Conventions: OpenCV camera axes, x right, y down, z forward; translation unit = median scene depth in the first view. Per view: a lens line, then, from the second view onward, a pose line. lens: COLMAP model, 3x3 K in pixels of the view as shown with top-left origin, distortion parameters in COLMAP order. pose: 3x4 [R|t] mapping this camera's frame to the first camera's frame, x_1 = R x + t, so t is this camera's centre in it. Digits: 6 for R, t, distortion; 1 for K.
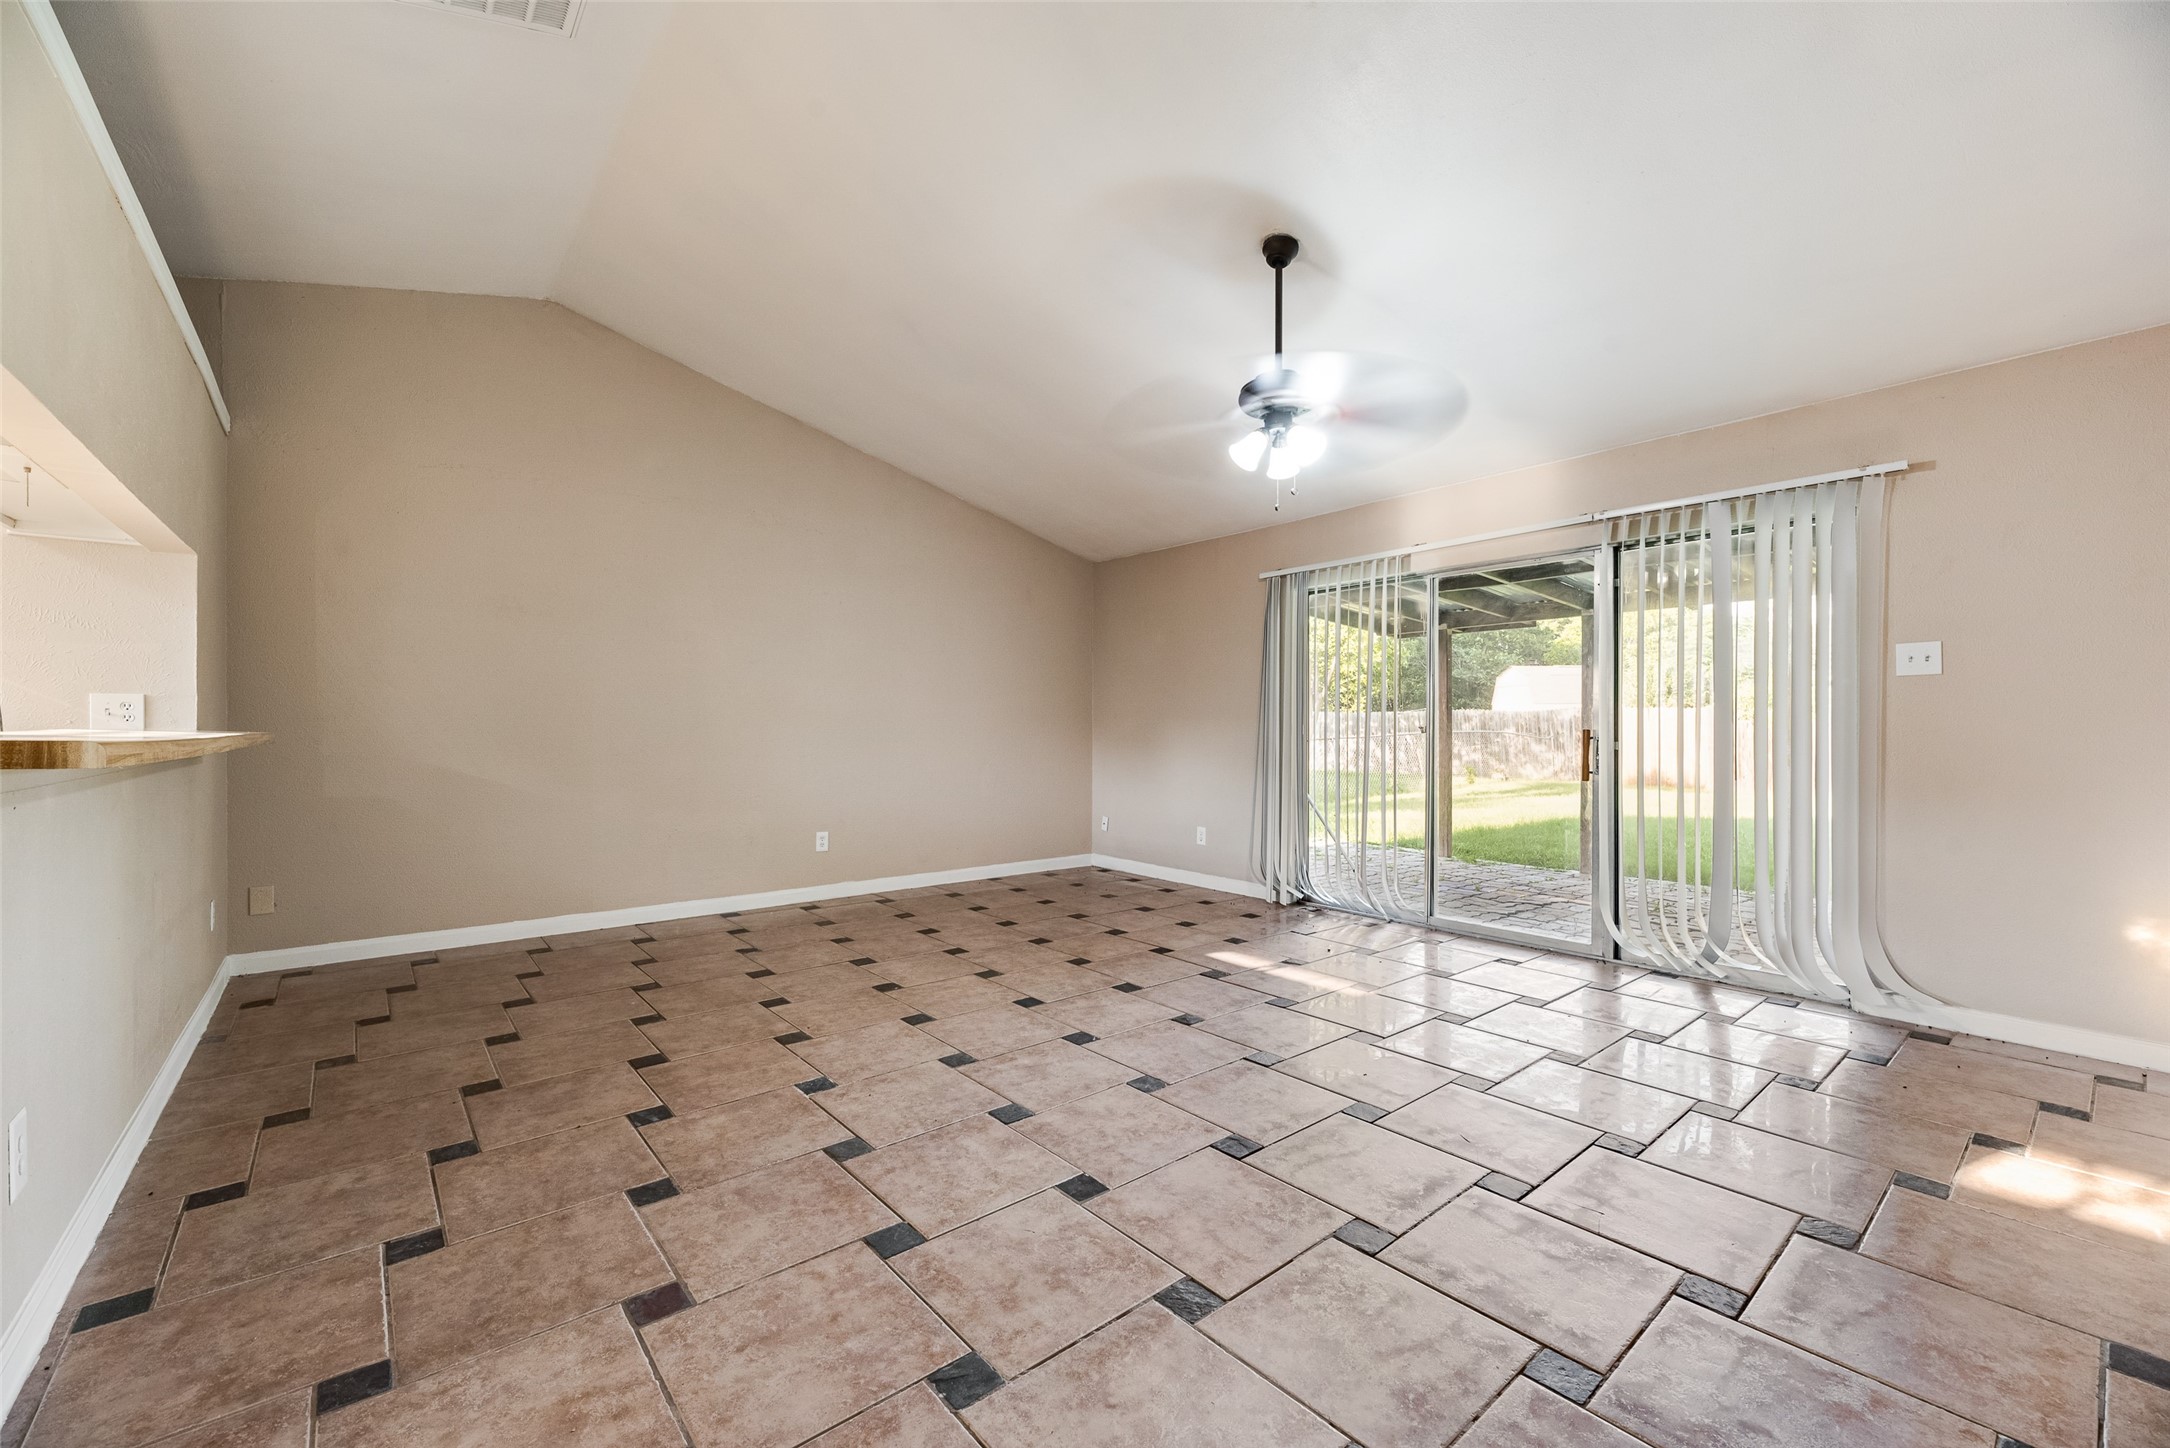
lens RADIAL K [[885.0, 0, 1081.7], [0, 885.0, 729.0], [0, 0, 1]] dist [0.006102, -0.000181]
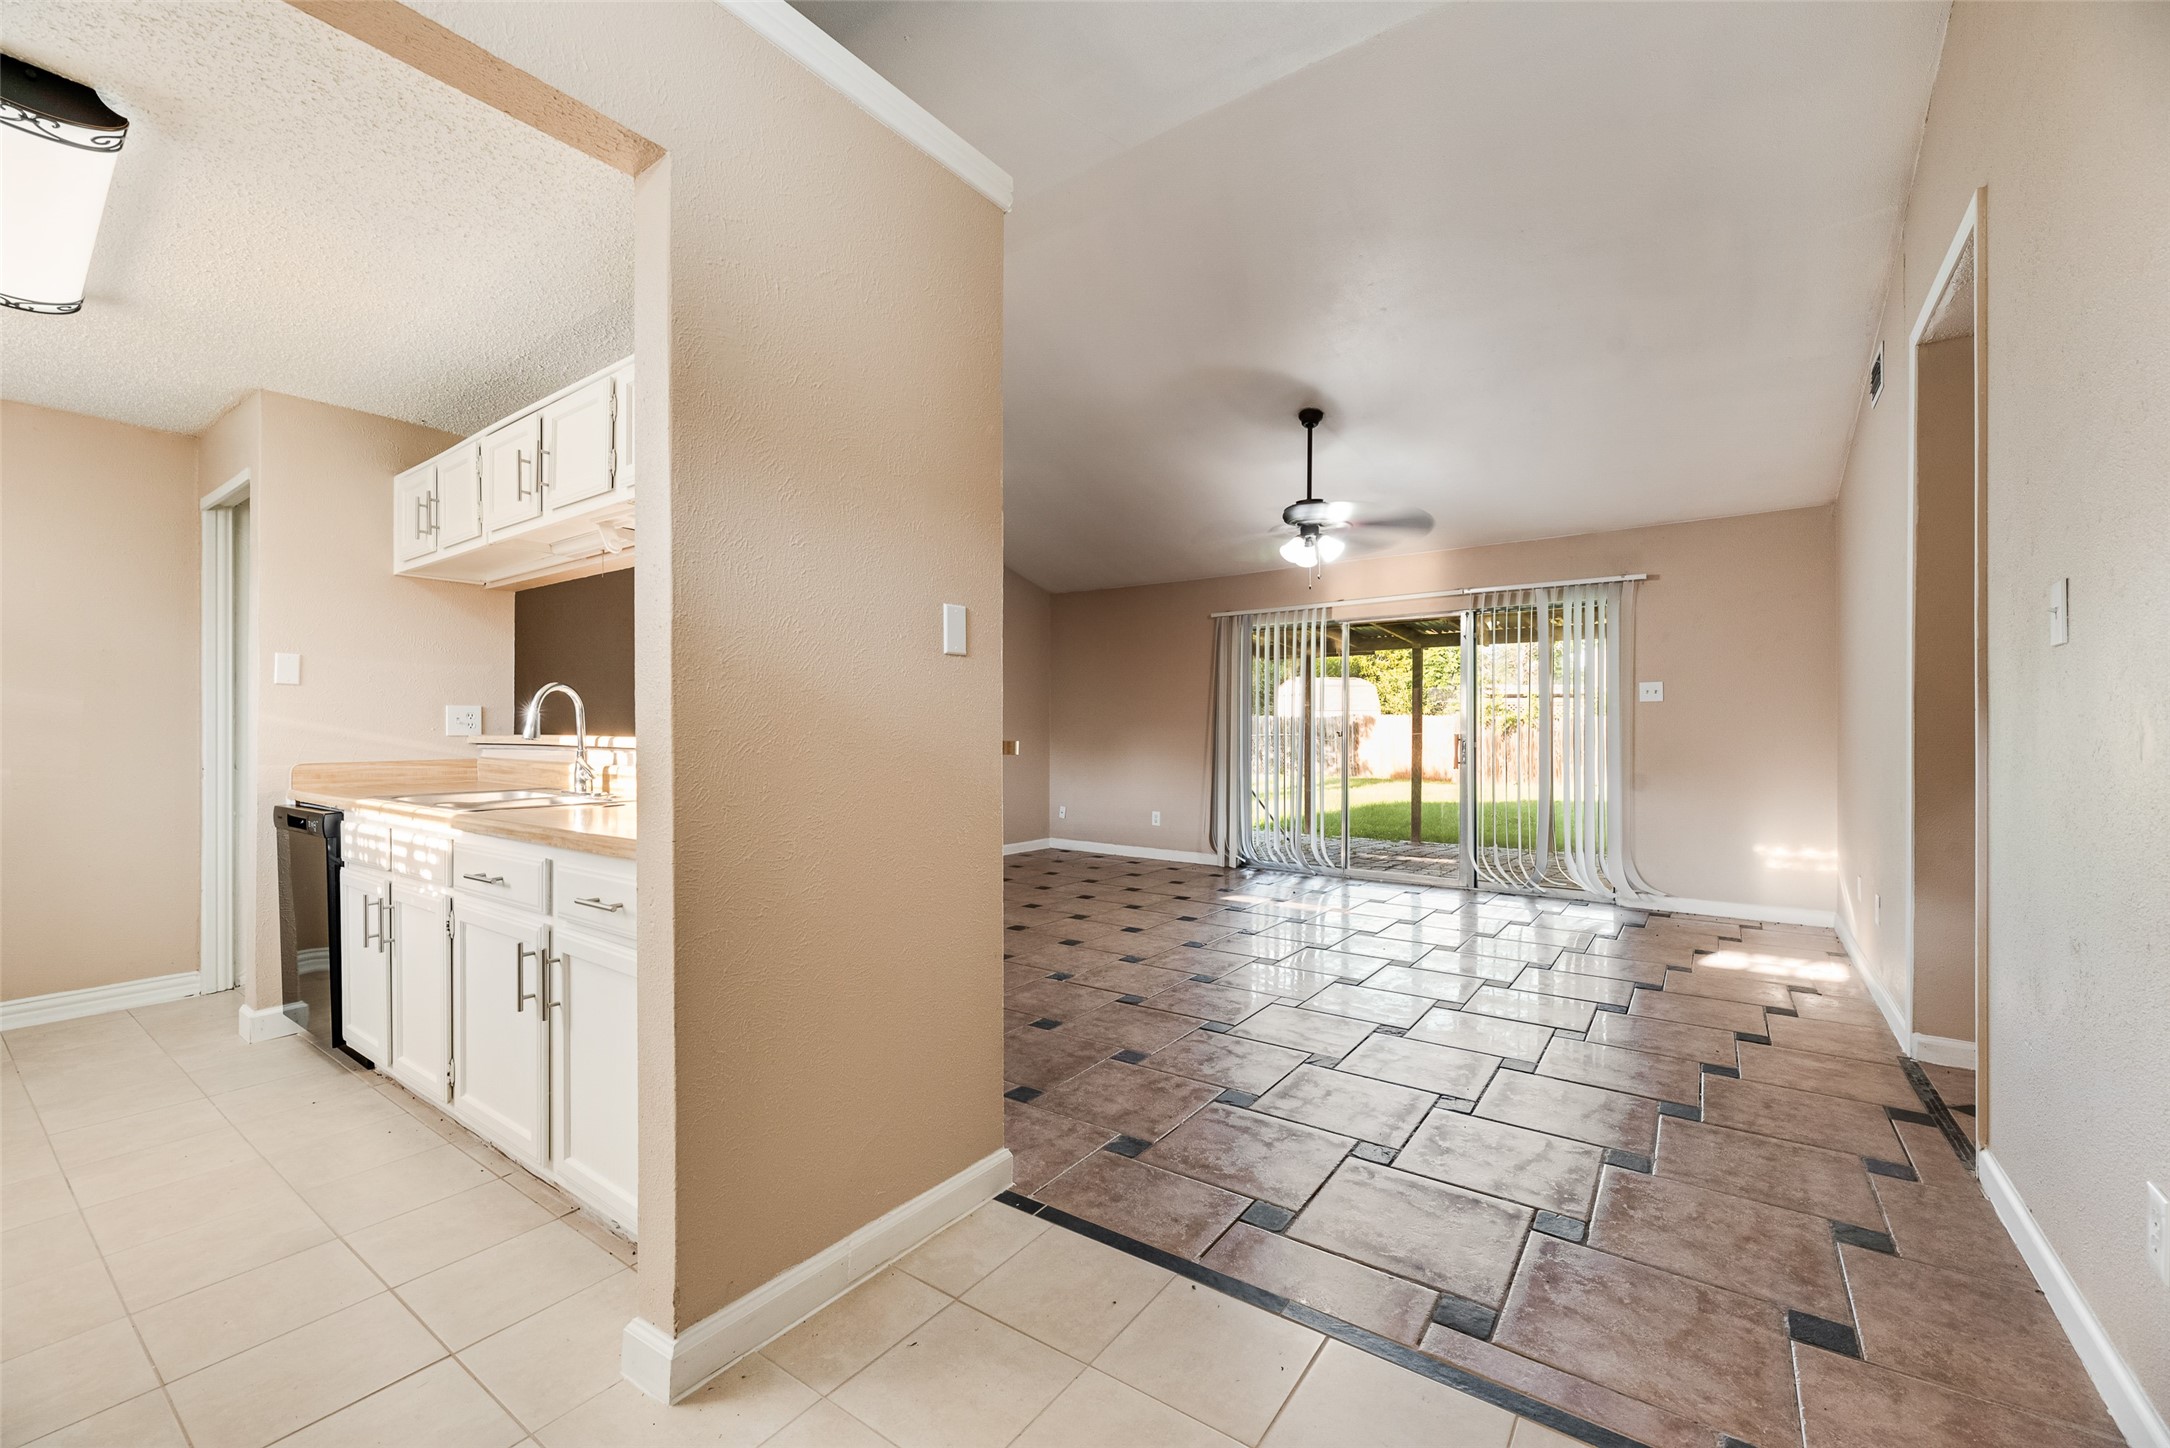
lens RADIAL K [[885.0, 0, 1084.8], [0, 885.0, 732.0], [0, 0, 1]] dist [0.006102, -0.000181]
pose [[0.968715, 0.000354, 0.248176, -0.479938], [-0.000337, 1.000000, -0.000112, -0.003137], [-0.248176, 0.000025, 0.968715, -0.334888]]
